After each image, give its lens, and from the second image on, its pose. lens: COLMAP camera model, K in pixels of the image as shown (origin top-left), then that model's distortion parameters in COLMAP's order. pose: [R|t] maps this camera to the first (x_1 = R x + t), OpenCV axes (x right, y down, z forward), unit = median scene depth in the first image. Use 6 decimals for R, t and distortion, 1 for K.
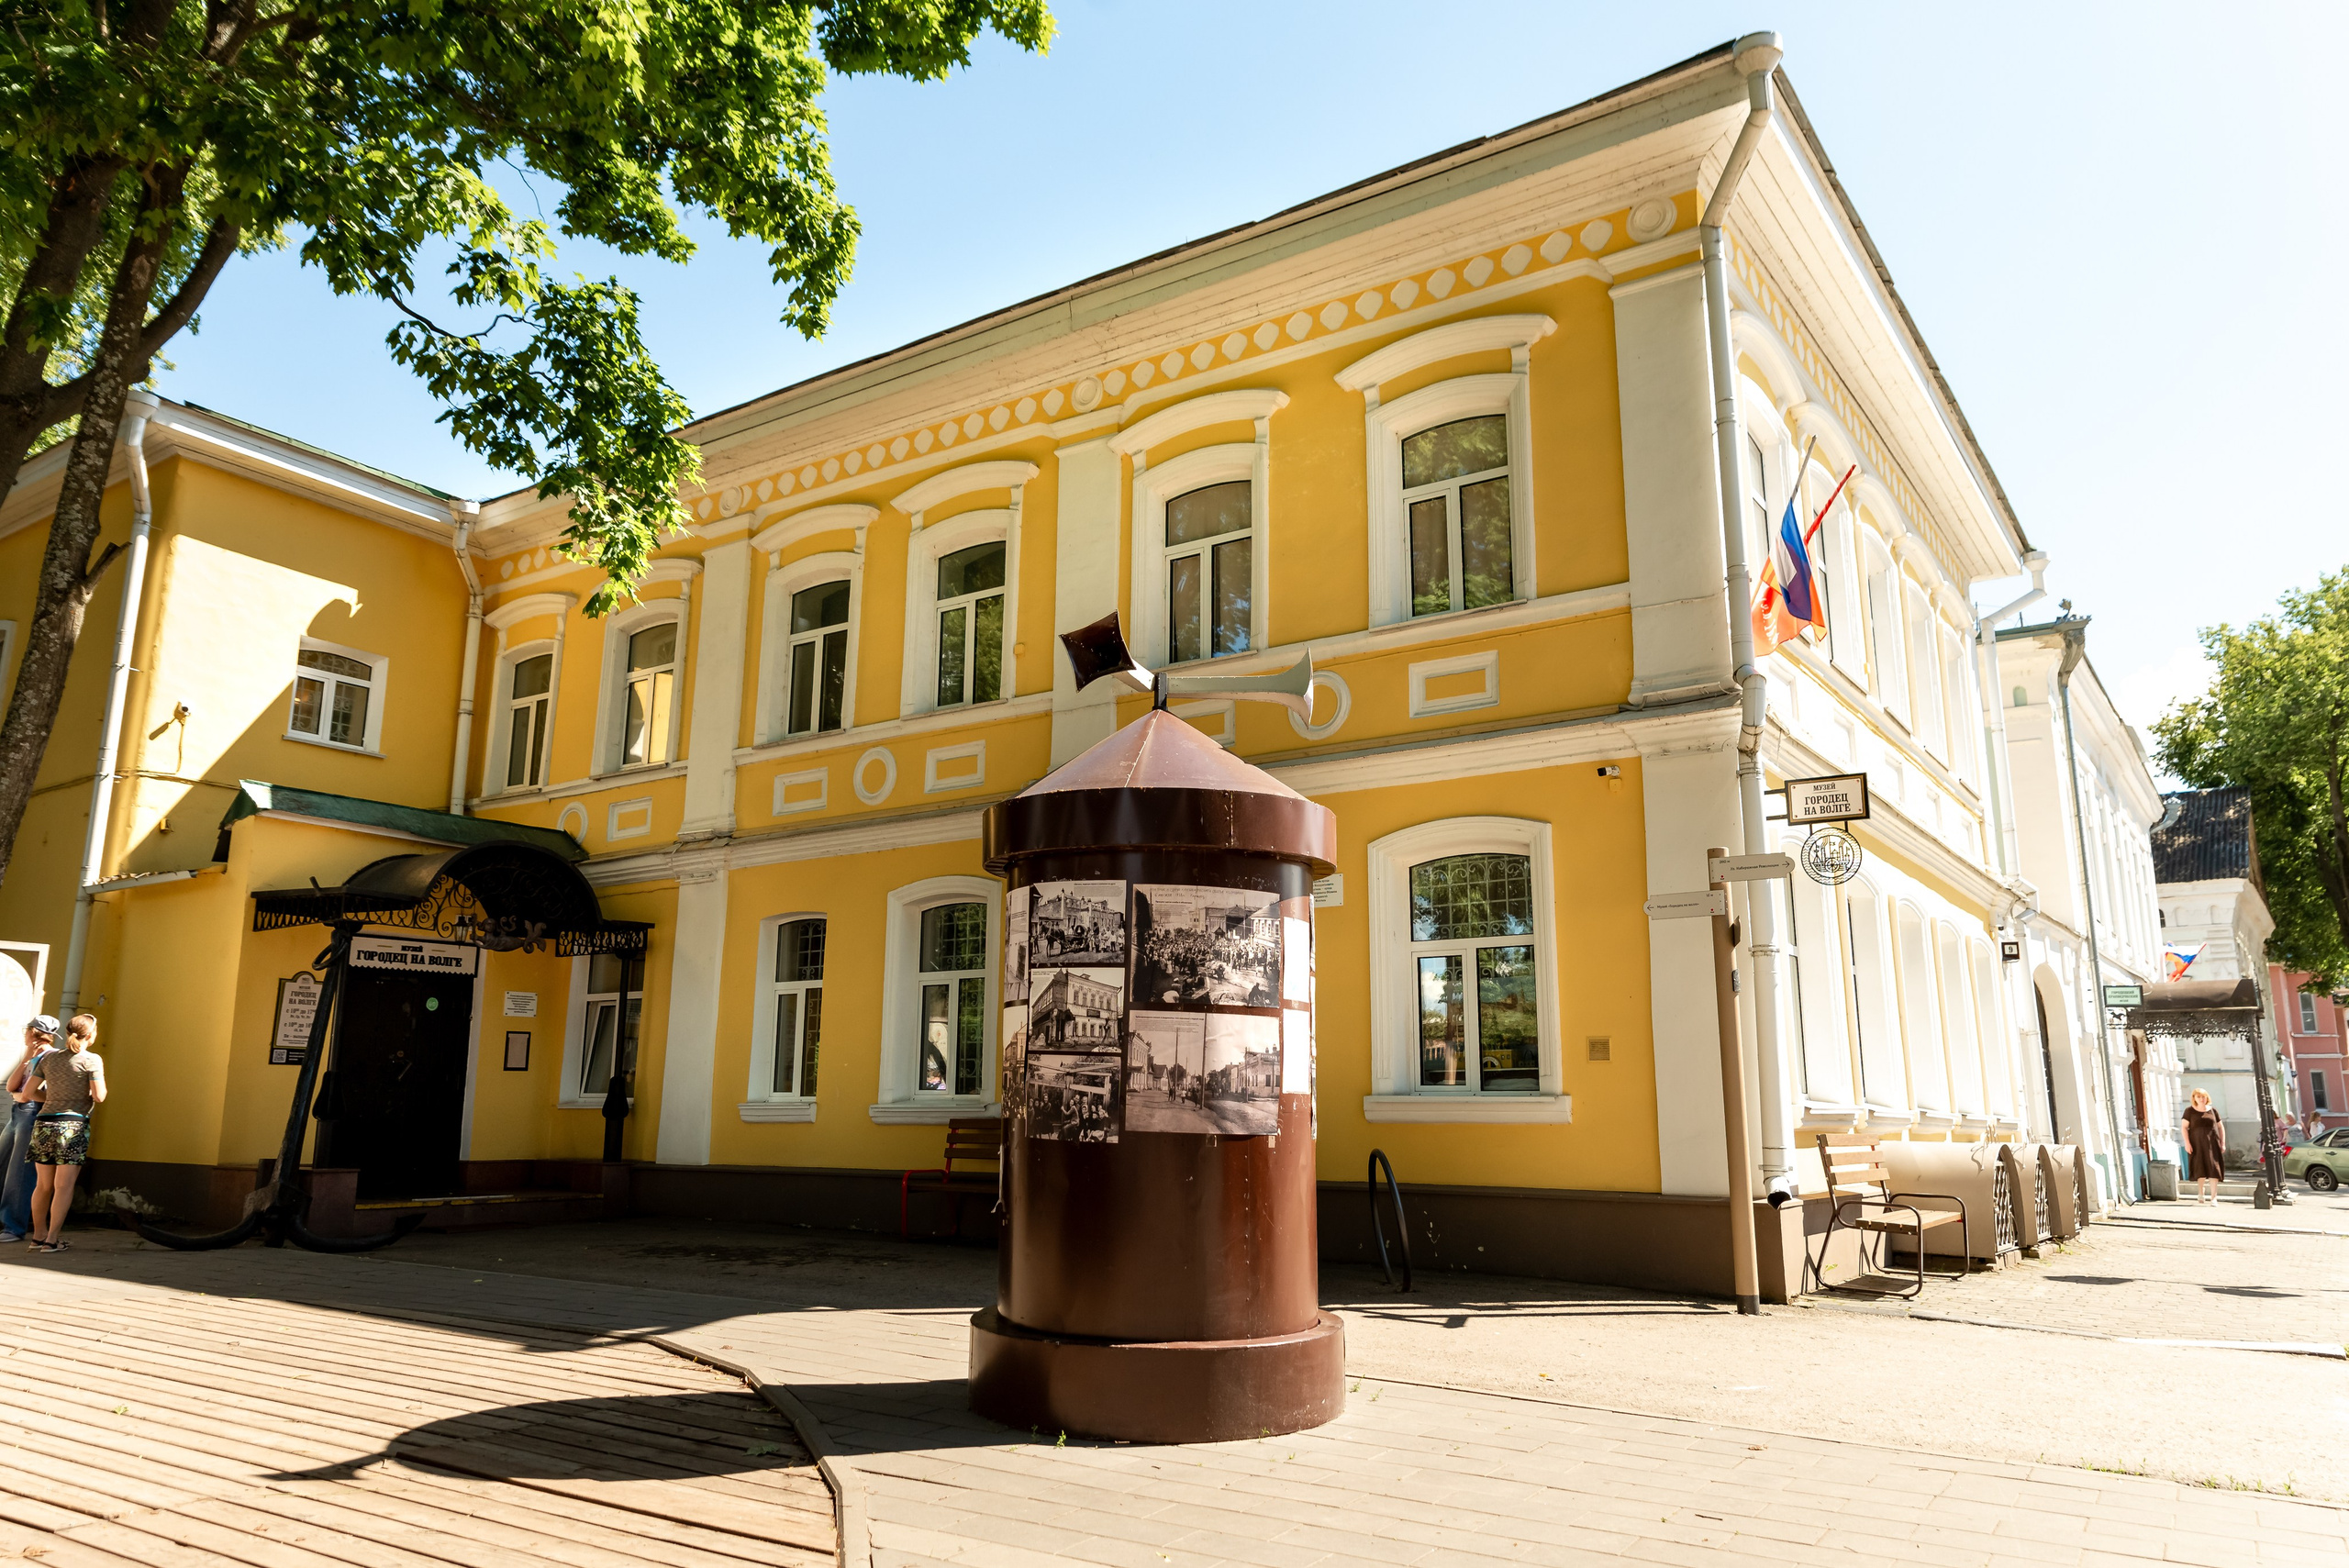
lens RADIAL K [[1604.6, 0, 1177.2], [0, 1604.6, 789.7], [0, 0, 1]] dist [0.000267, -0.002058]
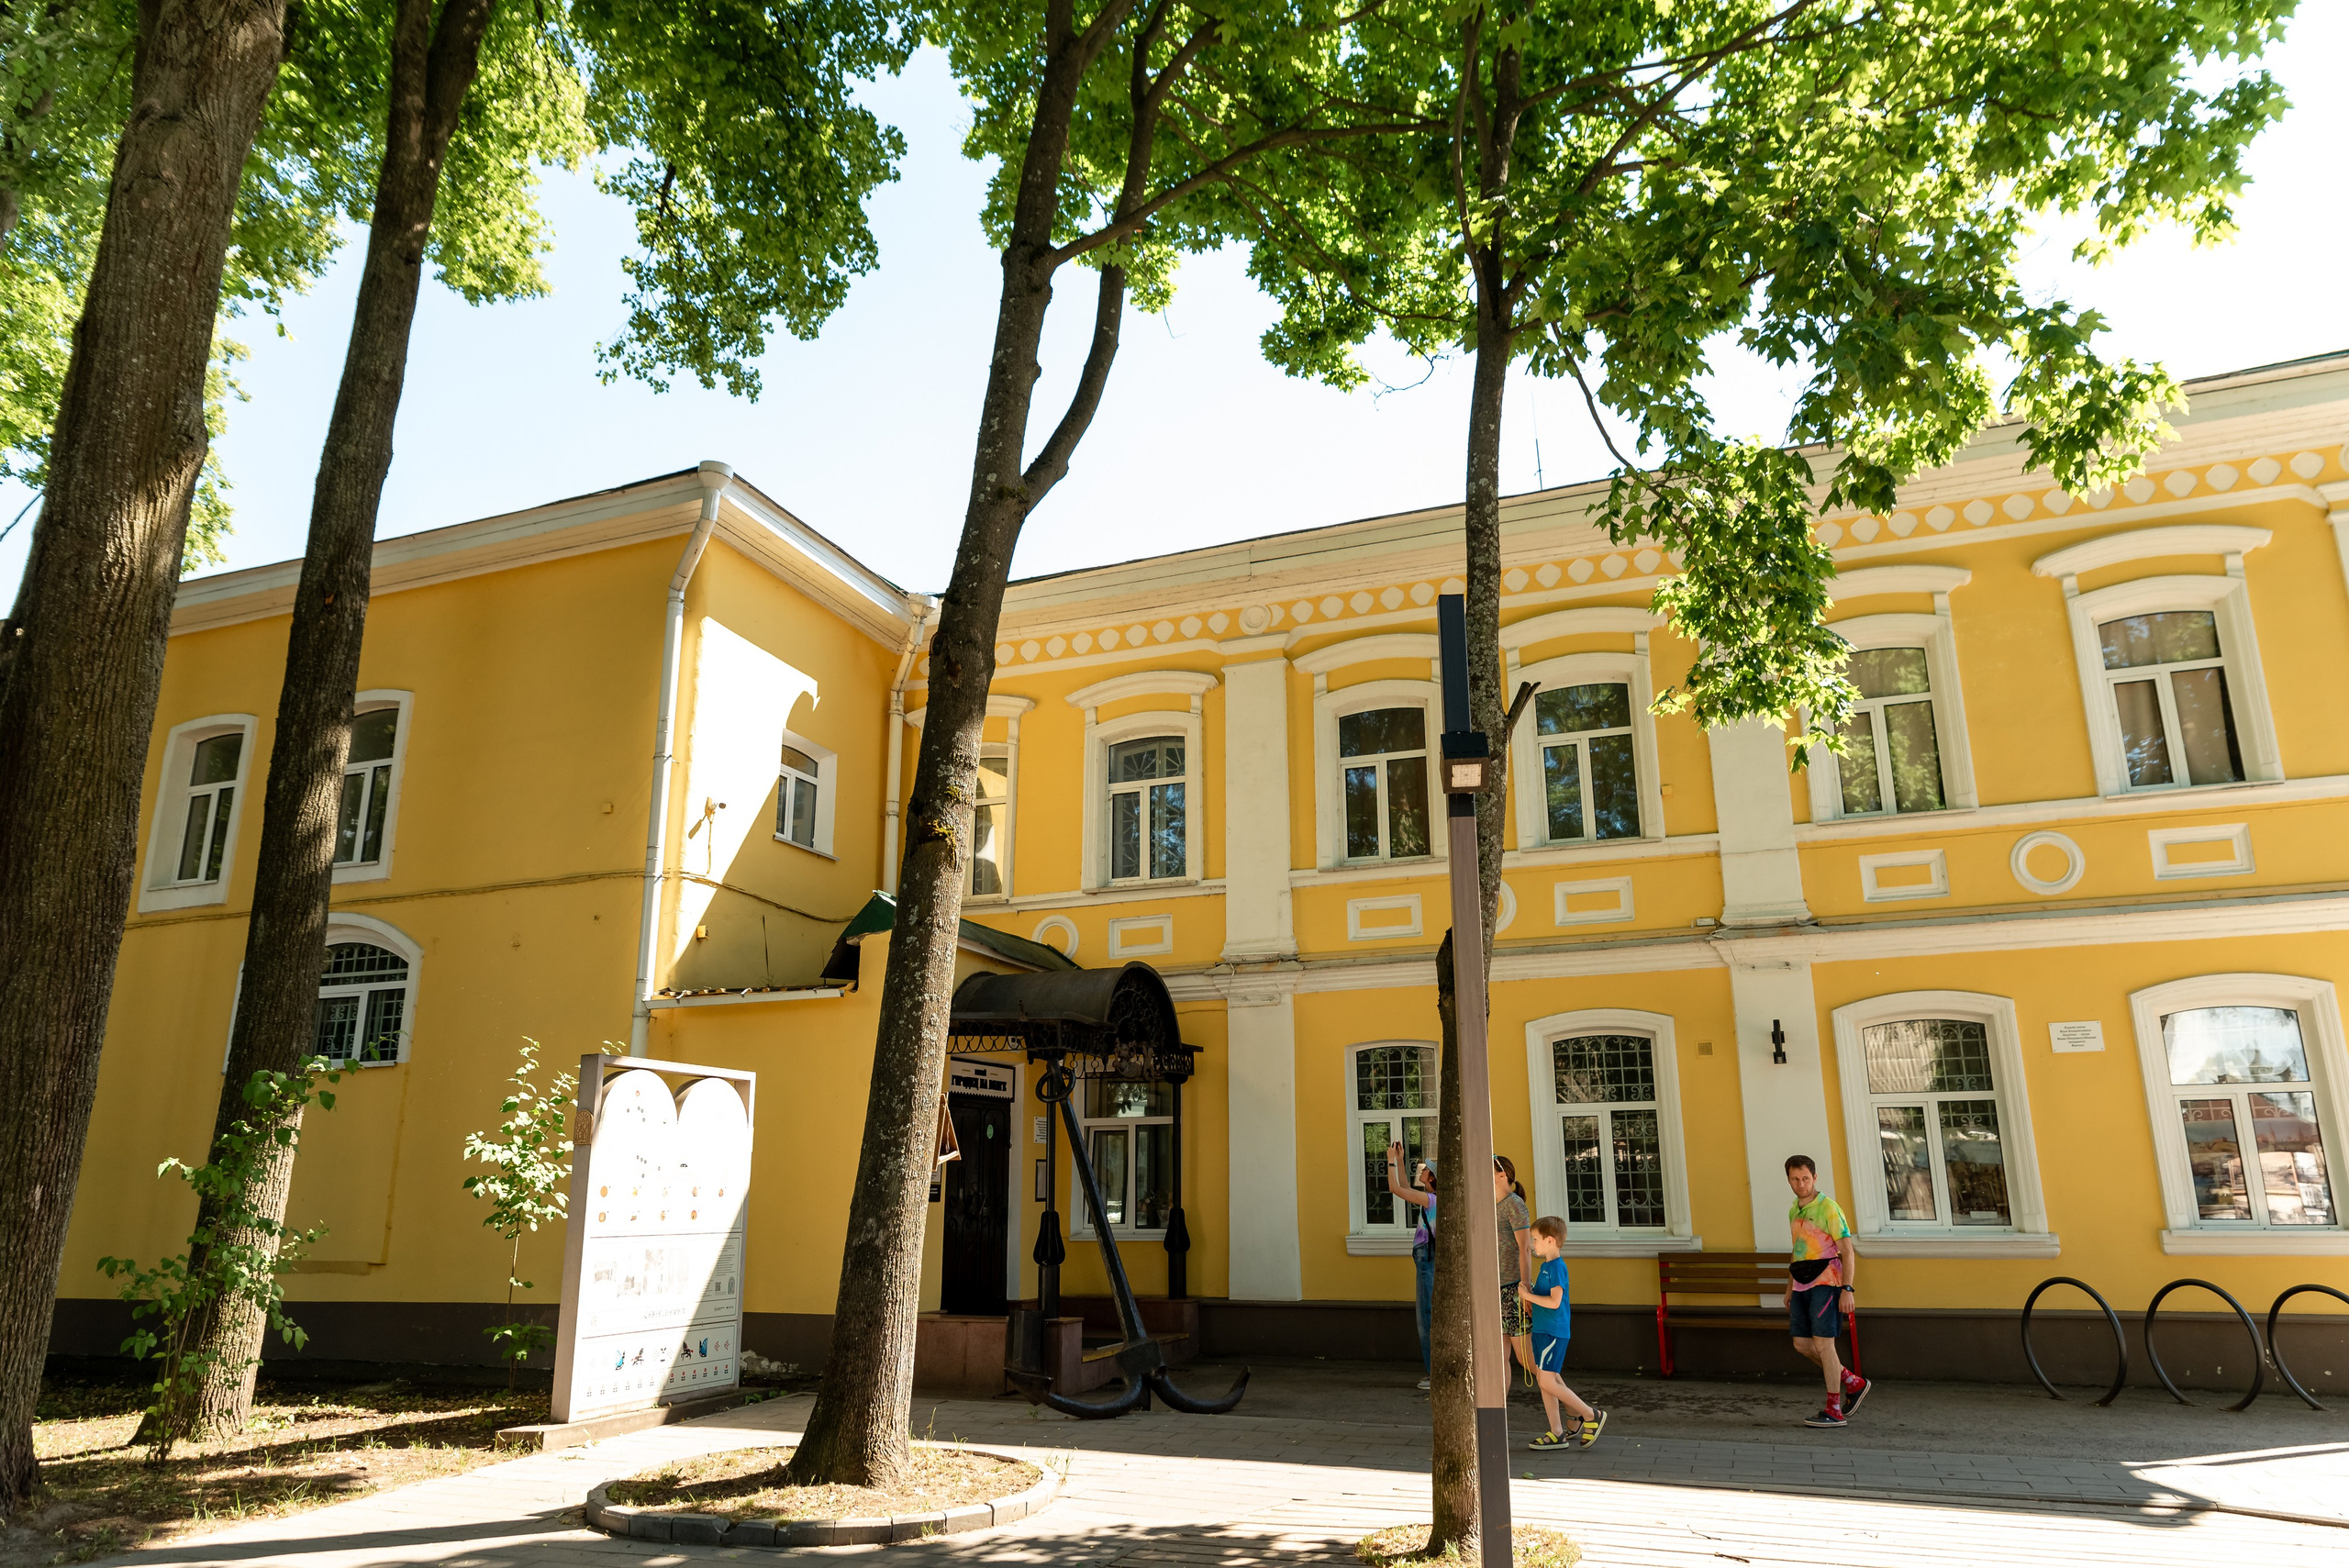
lens RADIAL K [[1604.6, 0, 1176.6], [0, 1604.6, 771.8], [0, 0, 1]] dist [0.000267, -0.002058]
pose [[0.977425, 0.047518, 0.205870, -0.563083], [-0.033474, 0.996902, -0.071175, -0.013426], [-0.208615, 0.062677, 0.975987, 0.046157]]
